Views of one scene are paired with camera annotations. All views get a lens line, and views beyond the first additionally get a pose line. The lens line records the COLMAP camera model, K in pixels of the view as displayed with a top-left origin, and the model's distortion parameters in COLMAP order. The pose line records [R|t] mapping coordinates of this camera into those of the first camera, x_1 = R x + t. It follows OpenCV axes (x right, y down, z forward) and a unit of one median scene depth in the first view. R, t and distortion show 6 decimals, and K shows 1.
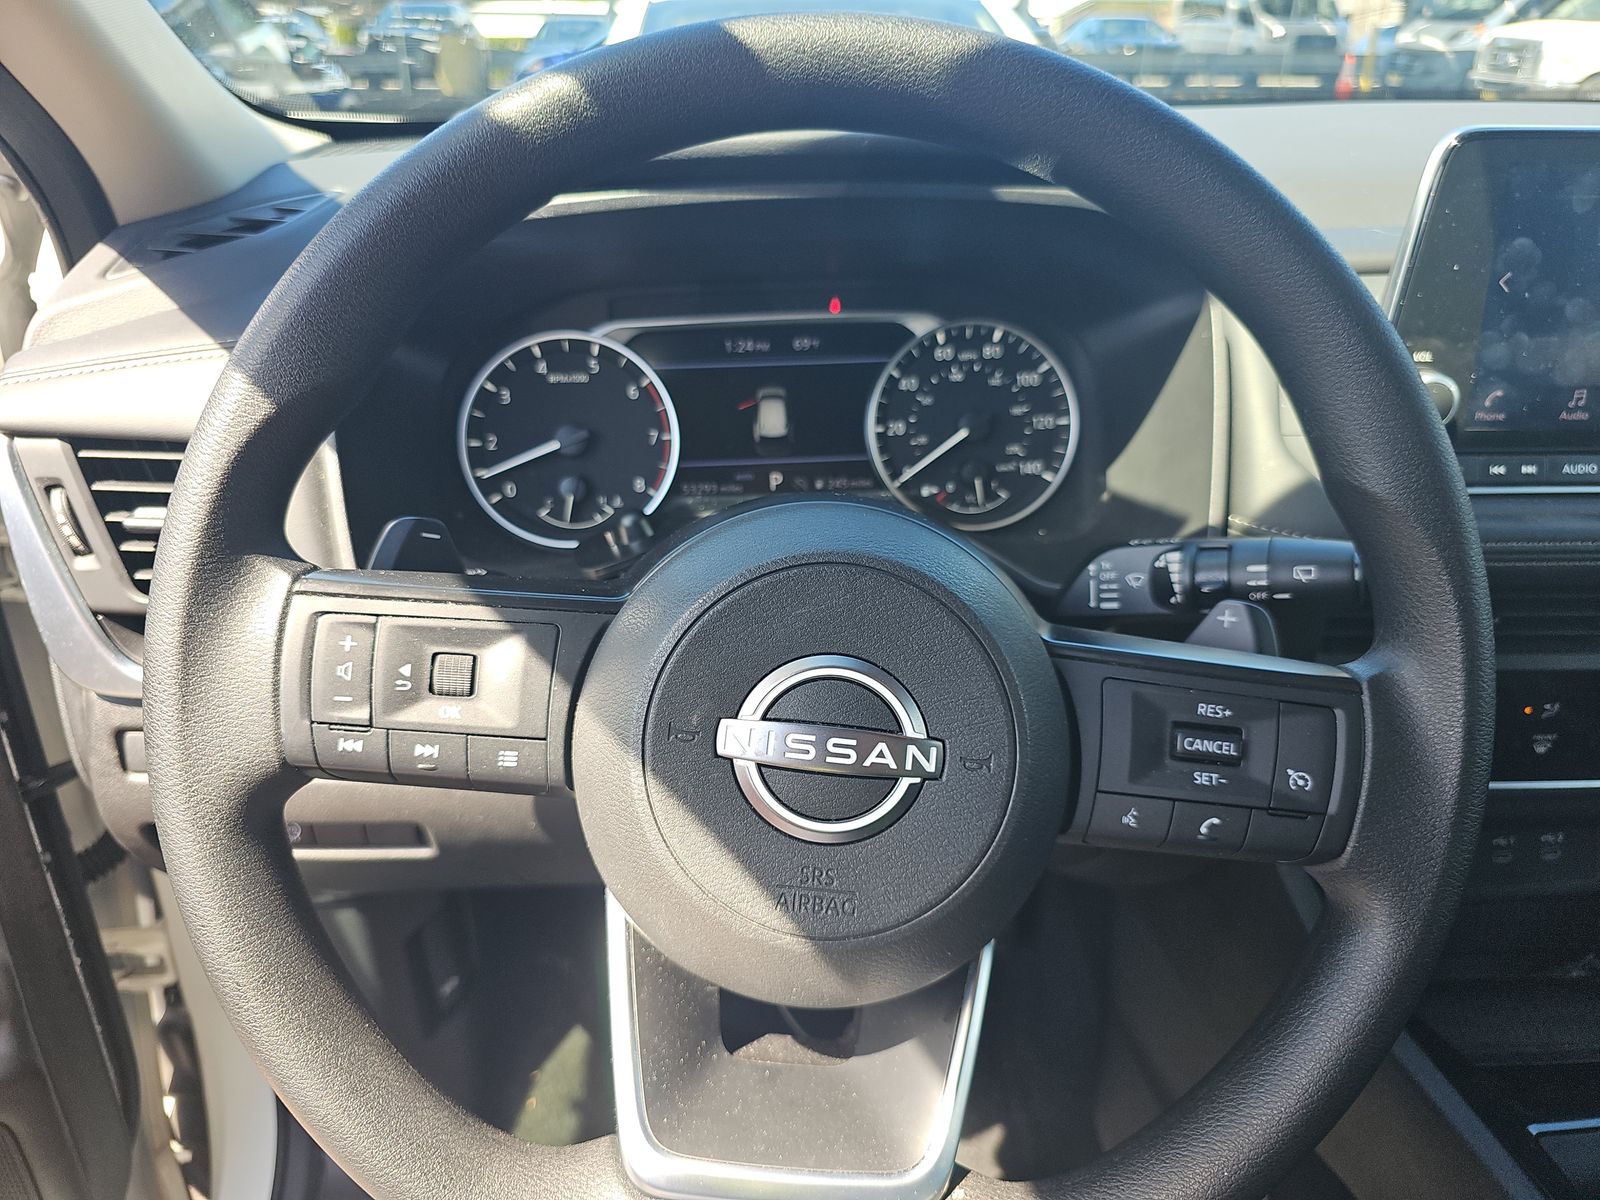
lens RADIAL K [[1106.7, 0, 803.0], [0, 1106.7, 565.5], [0, 0, 1]] dist [0.025681, -0.037502]
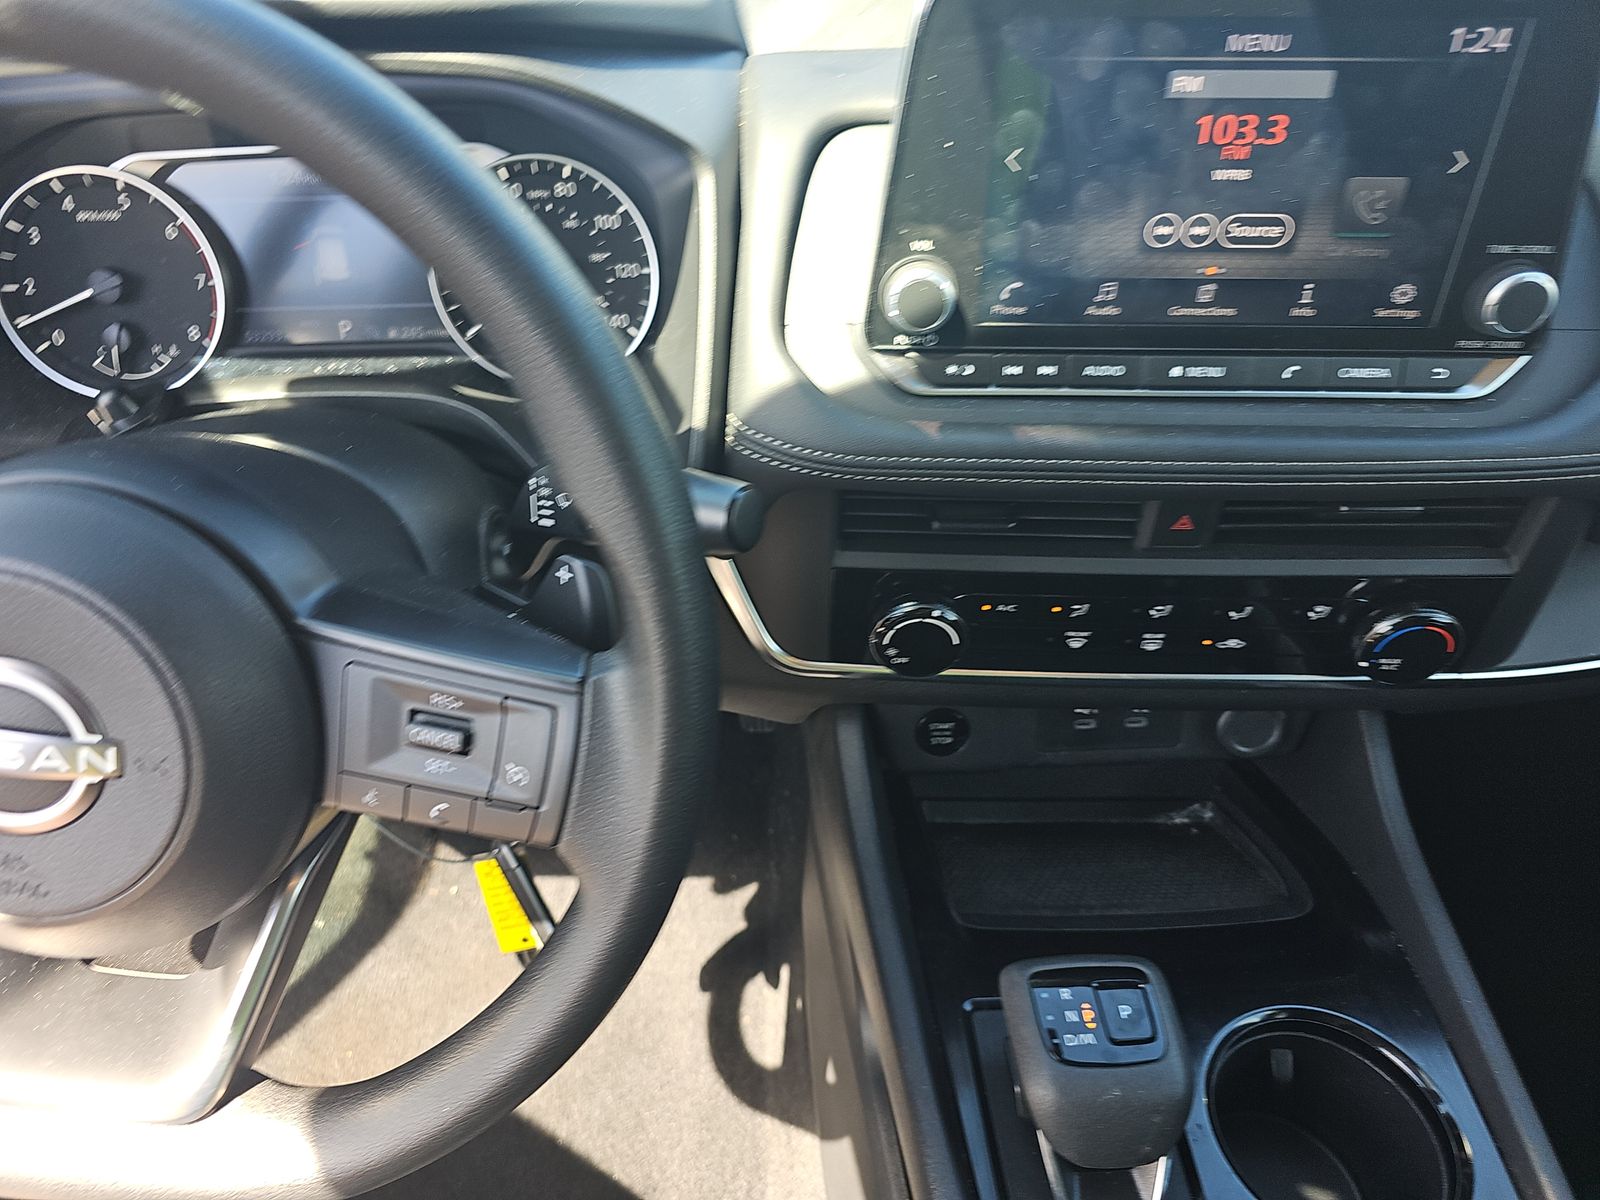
lens RADIAL K [[1106.7, 0, 803.0], [0, 1106.7, 565.5], [0, 0, 1]] dist [0.025681, -0.037502]
pose [[0.999286, 0.025262, -0.028106, 0.402119], [-0.016913, 0.964049, 0.265184, -0.142337], [0.033794, -0.264519, 0.963788, 0.055994]]
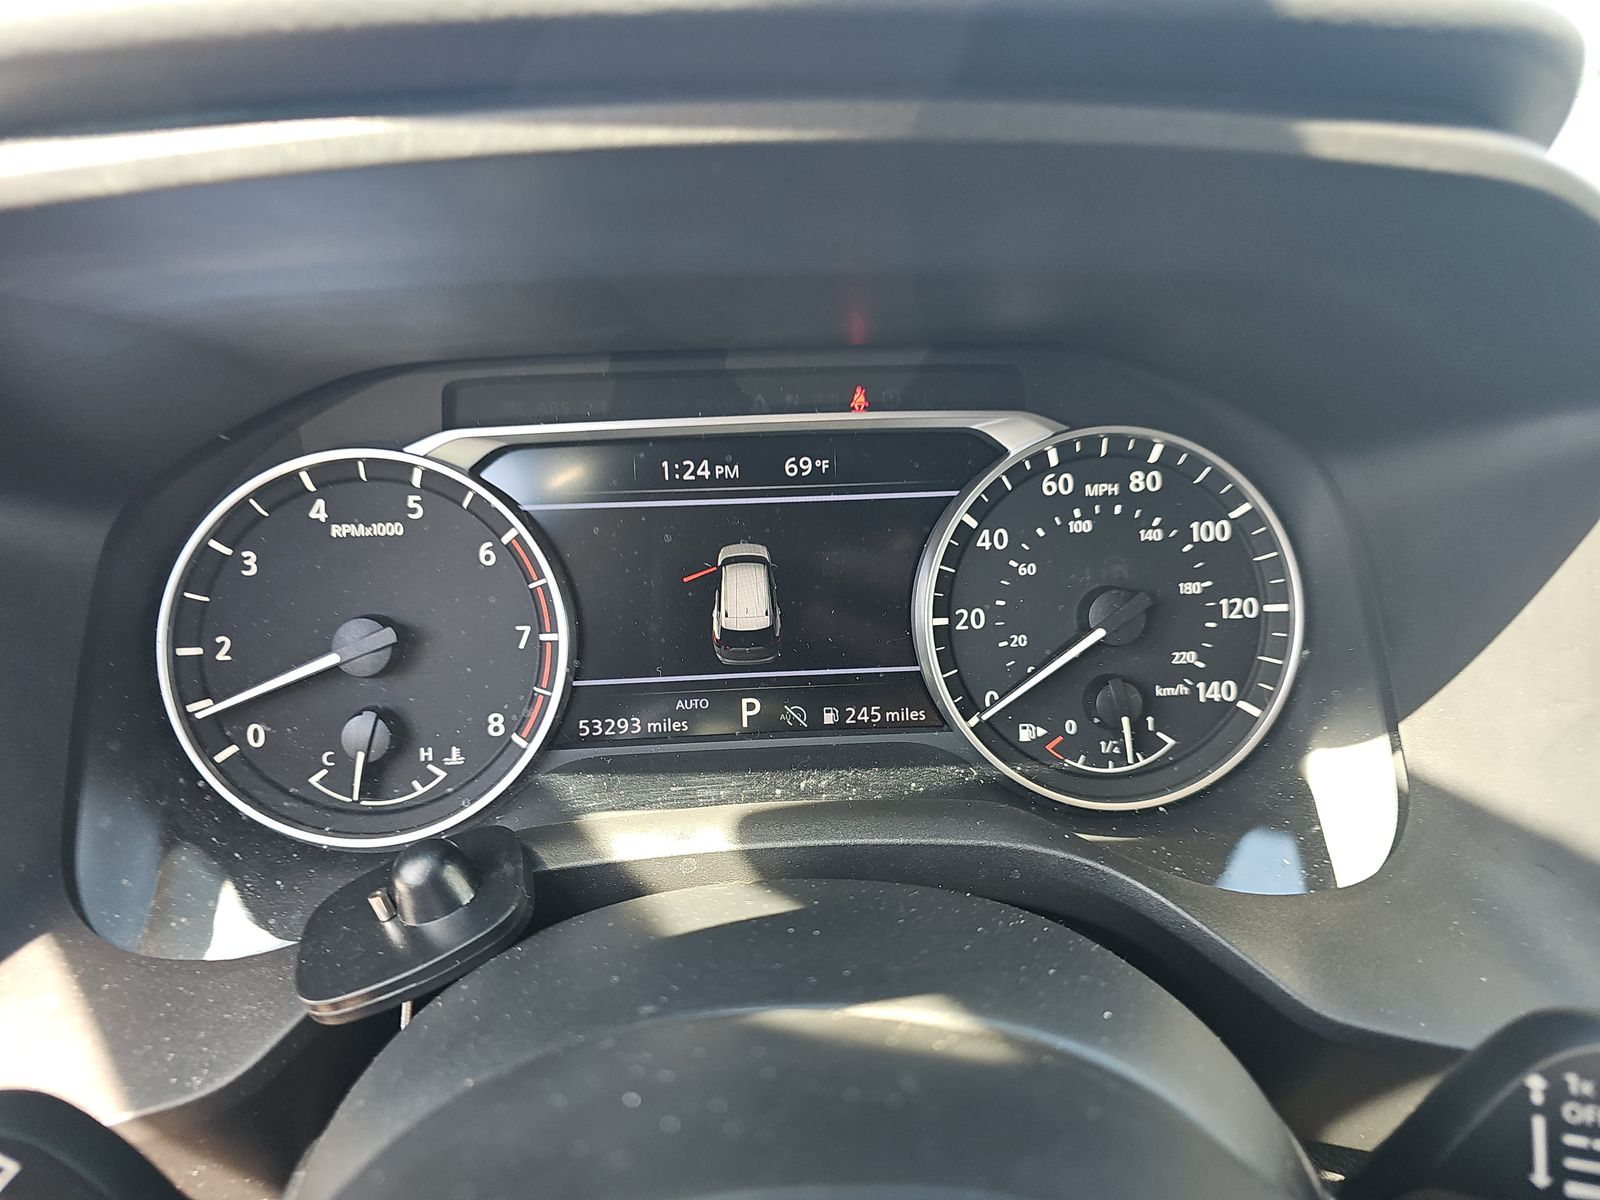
lens RADIAL K [[1078.7, 0, 794.5], [0, 1078.7, 547.7], [0, 0, 1]] dist [0.001594, -0.043798]
pose [[0.999990, 0.004133, -0.001493, -0.002326], [-0.004225, 0.997724, -0.067304, -0.124816], [0.001212, 0.067309, 0.997731, 0.473350]]
